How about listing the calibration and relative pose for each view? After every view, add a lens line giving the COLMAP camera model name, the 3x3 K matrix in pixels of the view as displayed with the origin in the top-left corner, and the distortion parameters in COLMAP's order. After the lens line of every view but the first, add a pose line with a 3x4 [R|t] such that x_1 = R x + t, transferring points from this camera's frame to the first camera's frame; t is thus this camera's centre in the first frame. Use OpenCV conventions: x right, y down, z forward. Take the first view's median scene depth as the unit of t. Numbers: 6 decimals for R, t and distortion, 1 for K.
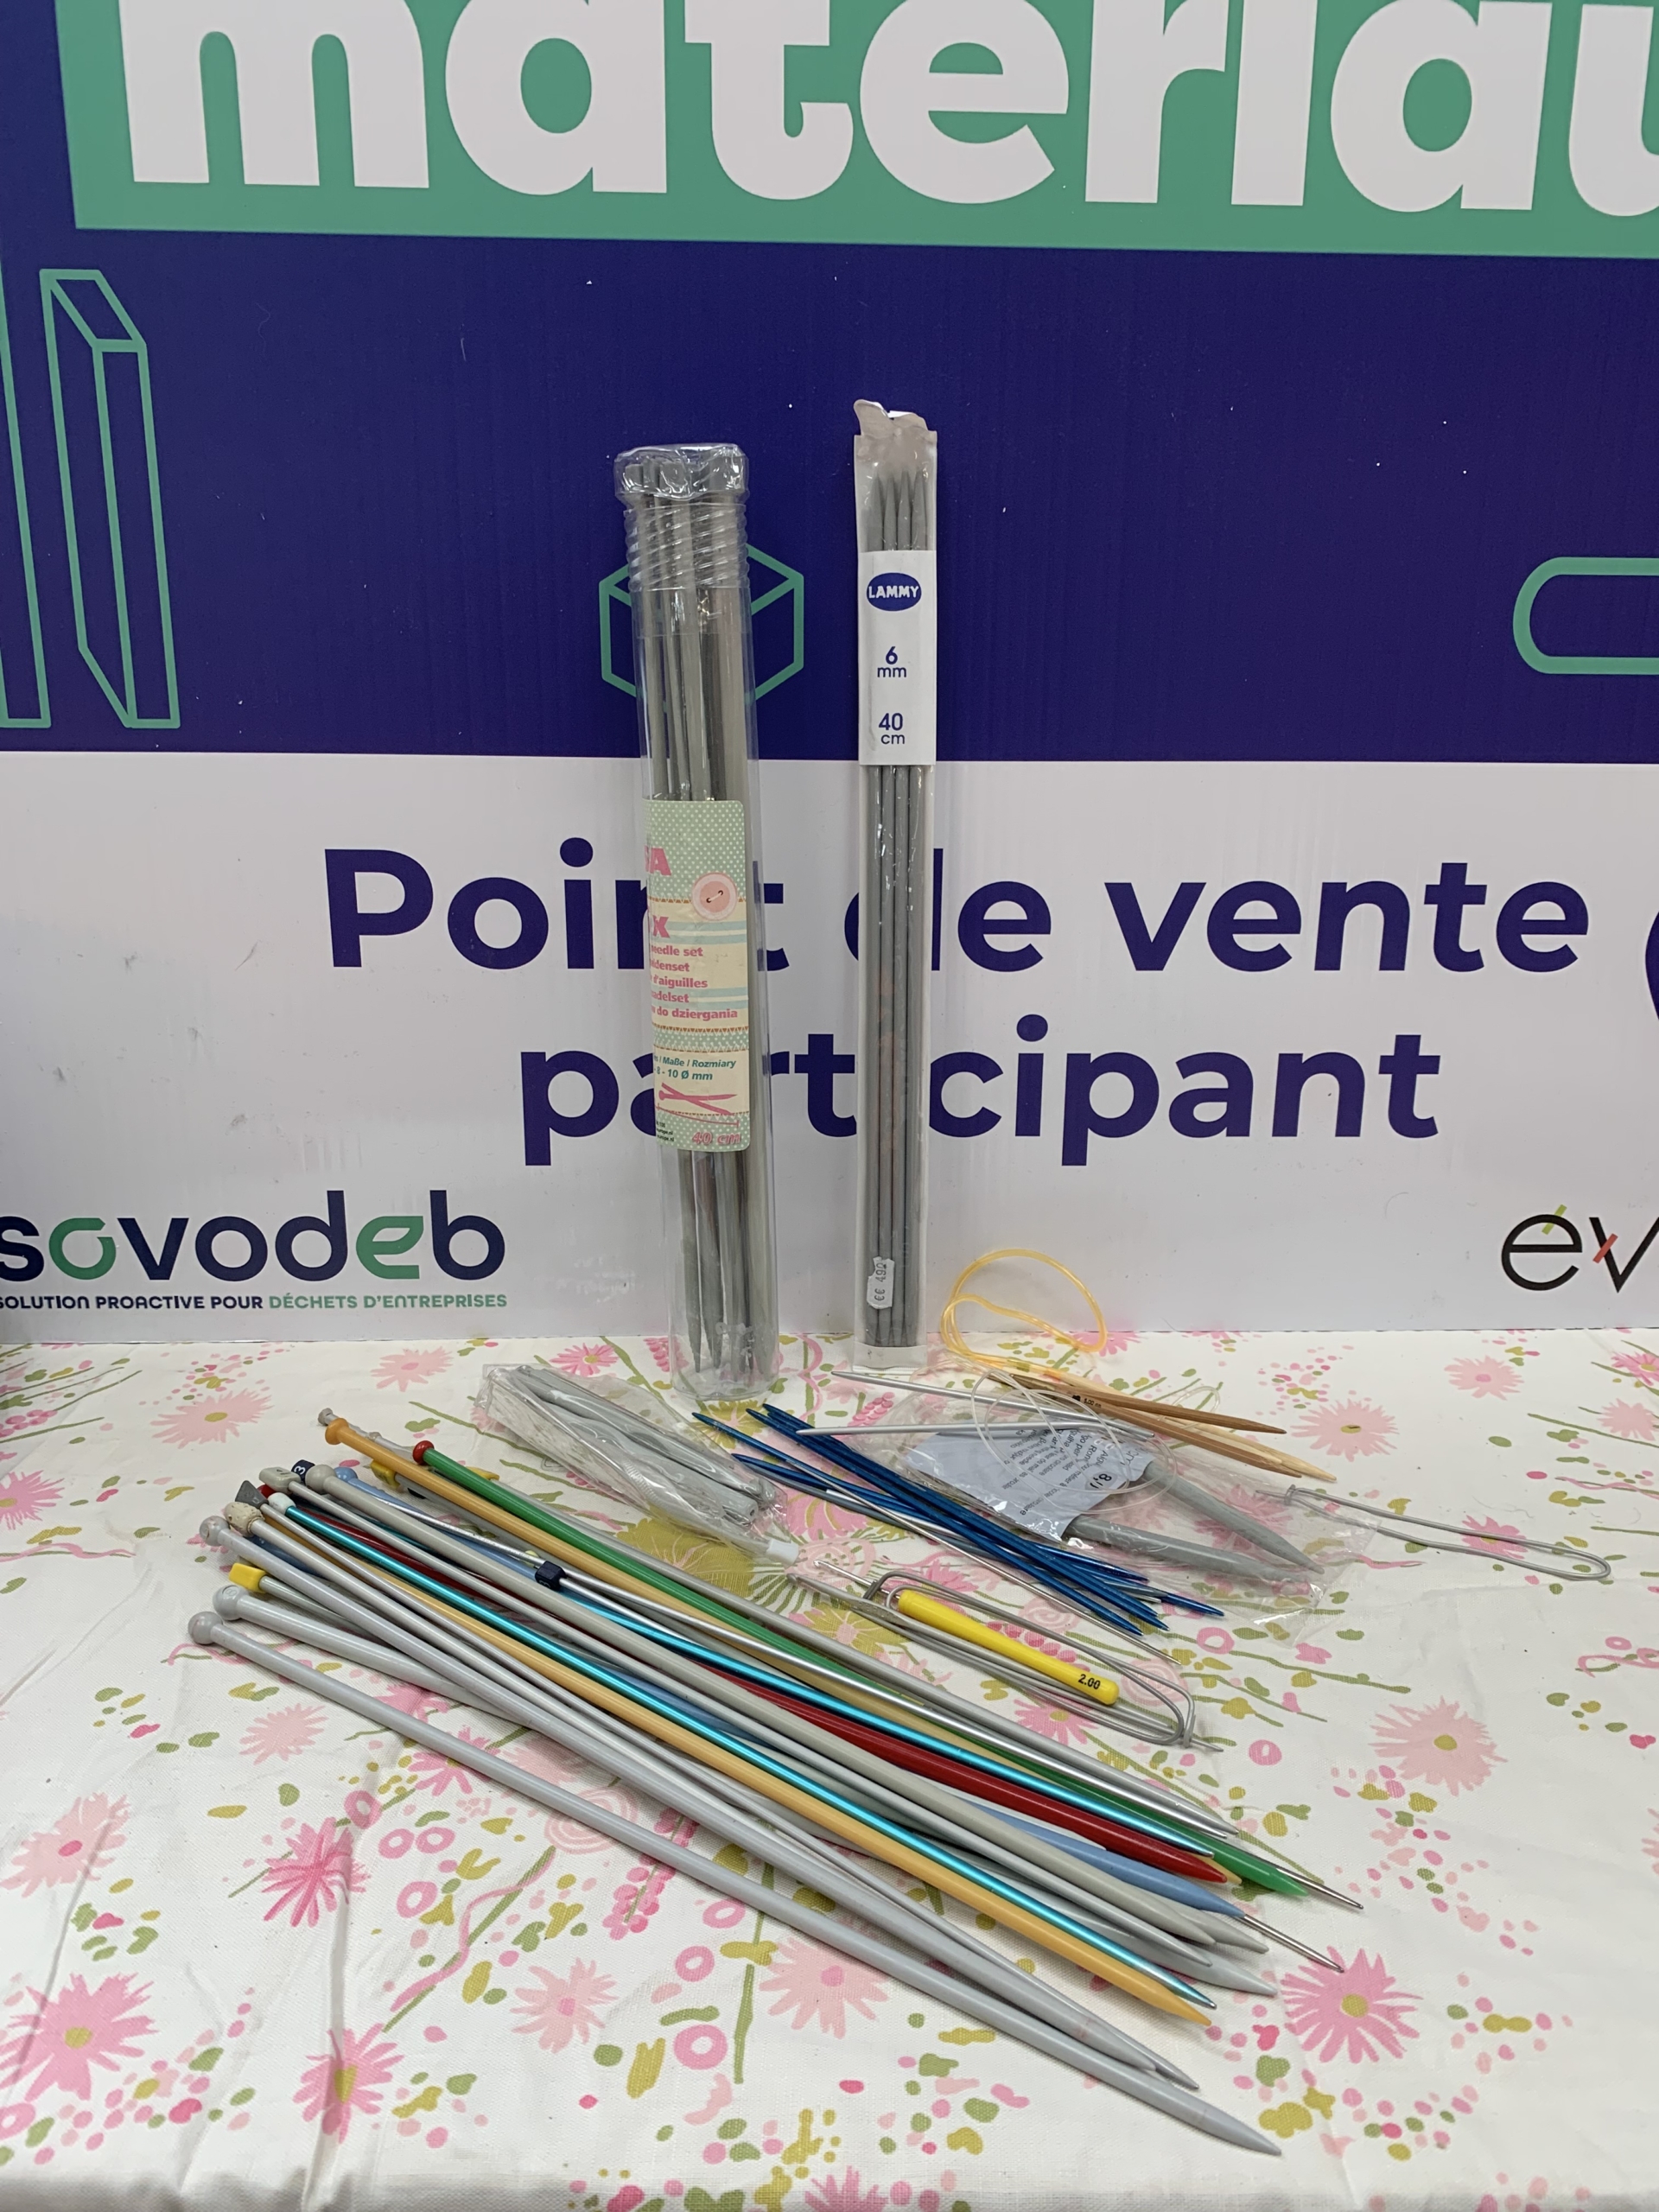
lens RADIAL K [[1682.3, 0, 823.3], [0, 1682.3, 1082.4], [0, 0, 1]] dist [0.019084, -0.051982]
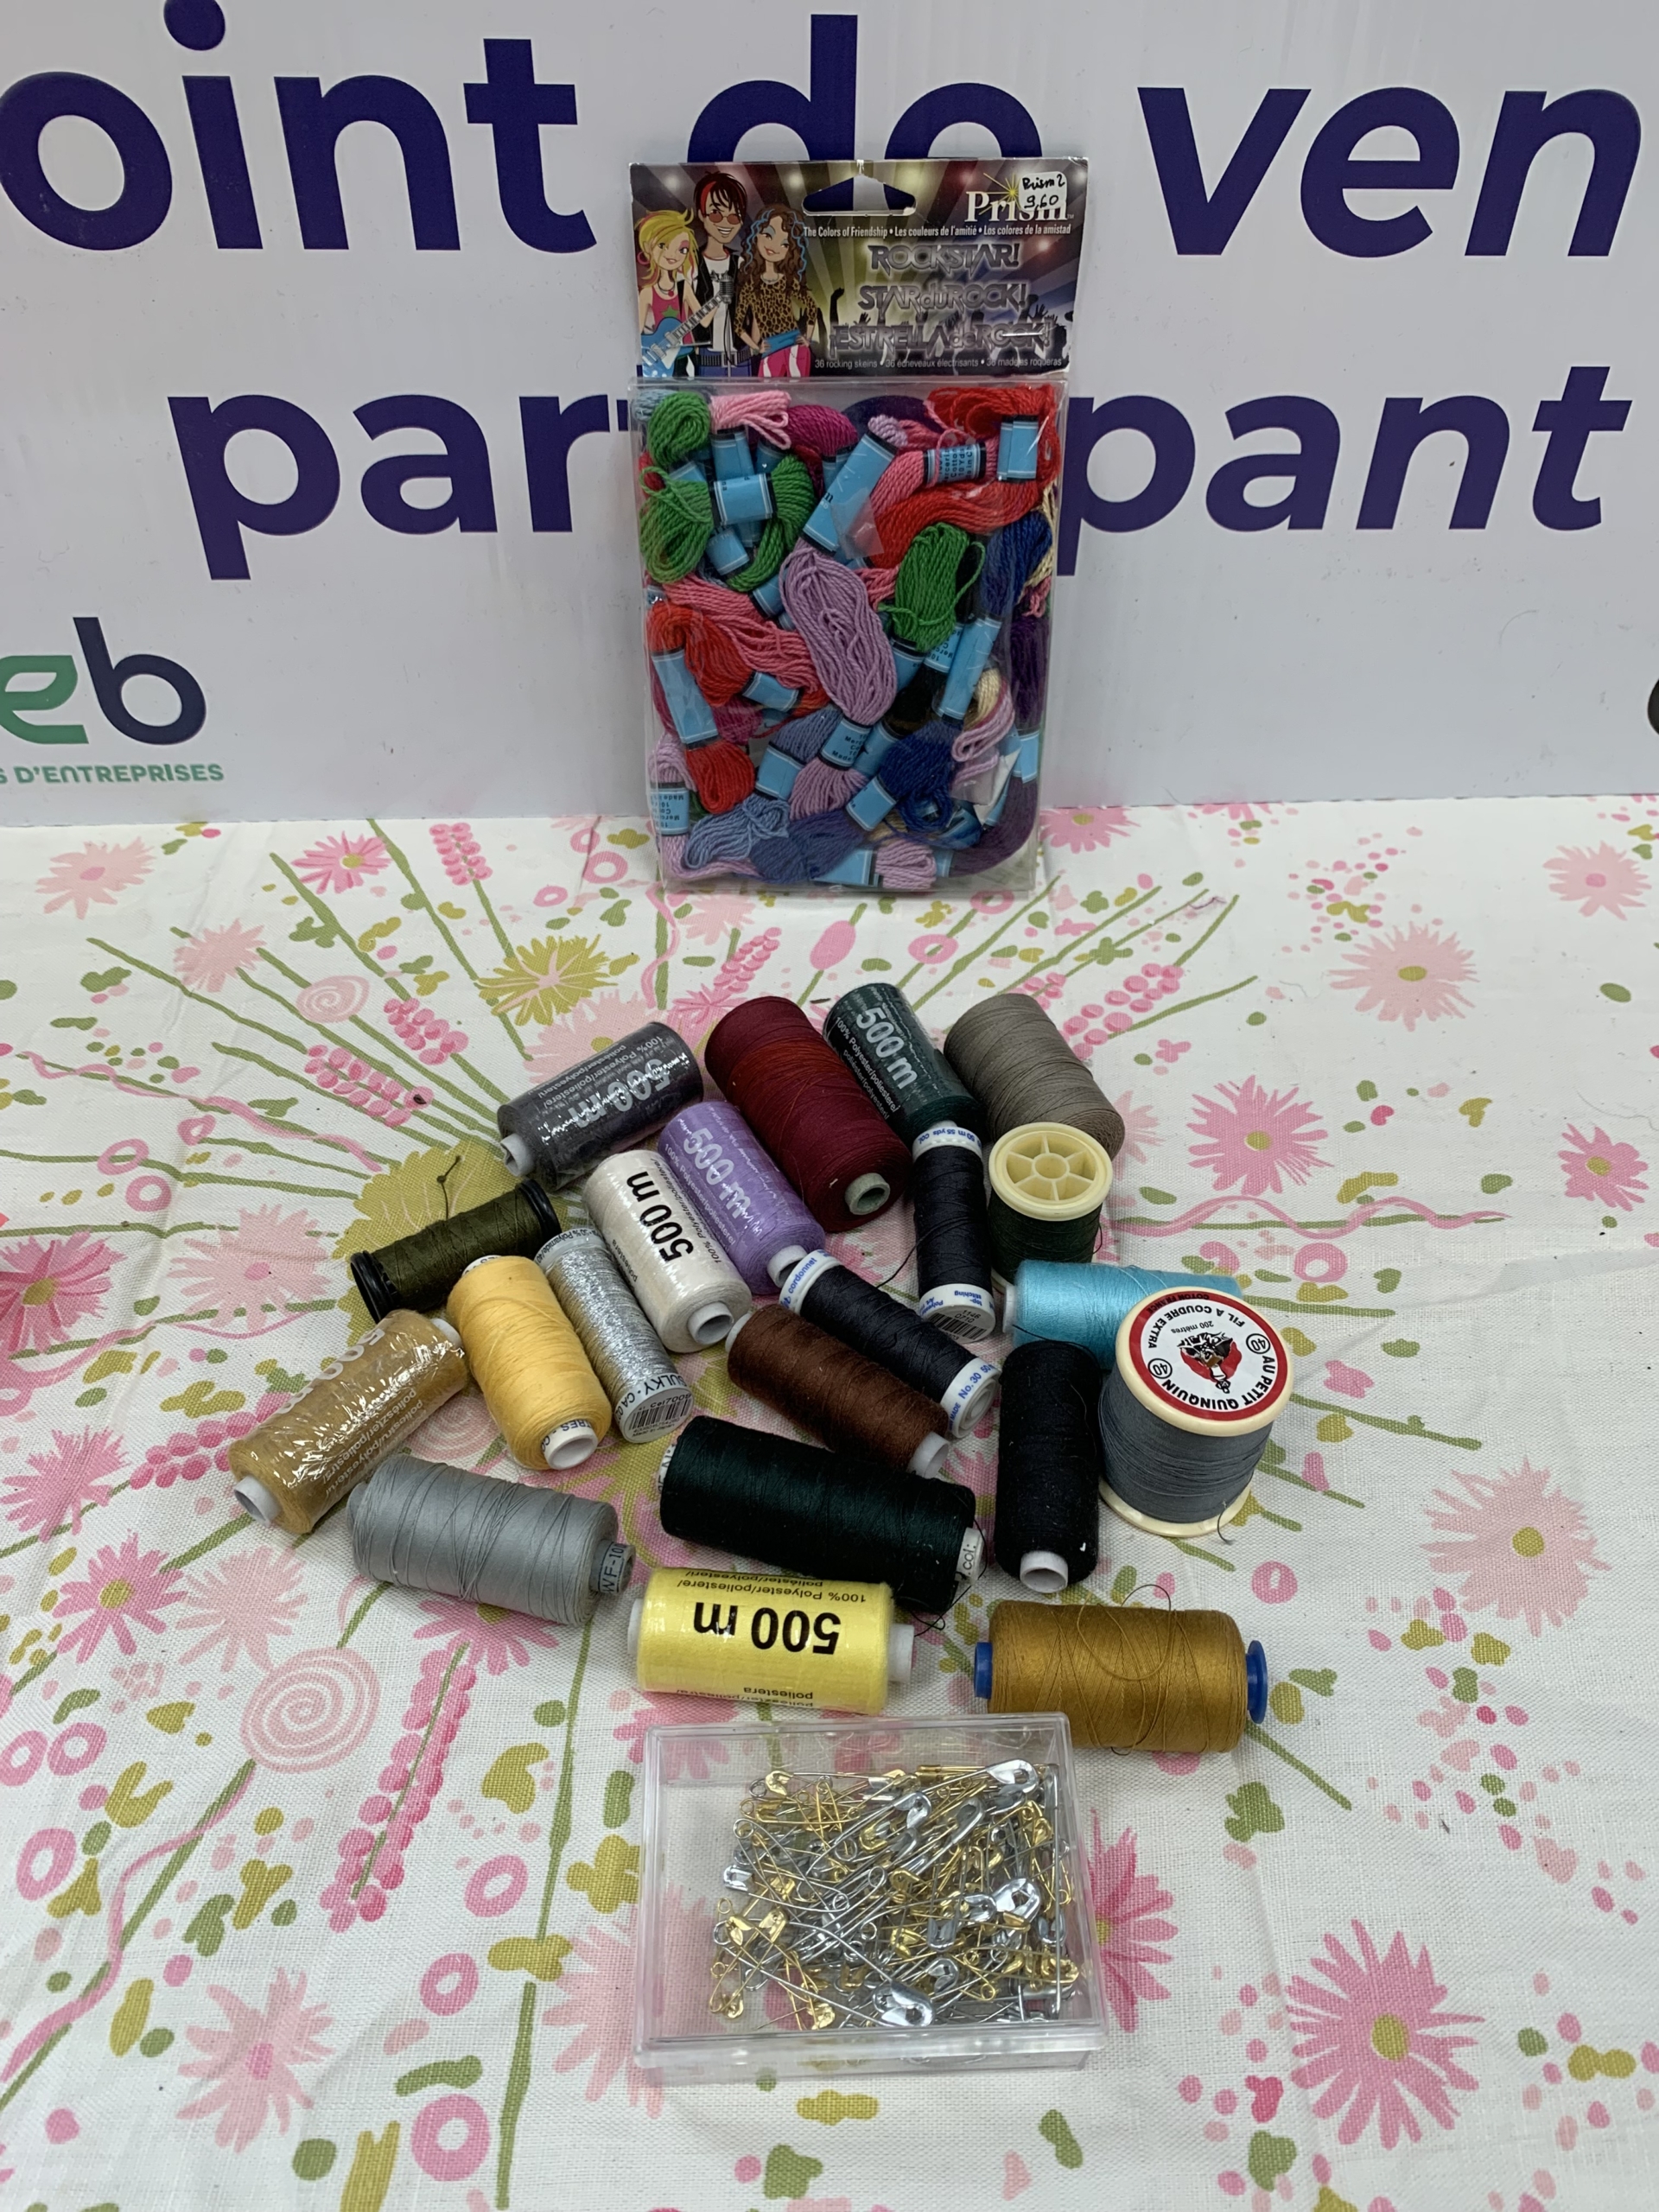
lens RADIAL K [[1682.3, 0, 827.4], [0, 1682.3, 1104.5], [0, 0, 1]] dist [0.019084, -0.051982]
pose [[0.999358, -0.013506, 0.033179, 0.037403], [-0.003066, 0.890559, 0.454858, -0.069069], [-0.035691, -0.454667, 0.889946, 0.330684]]
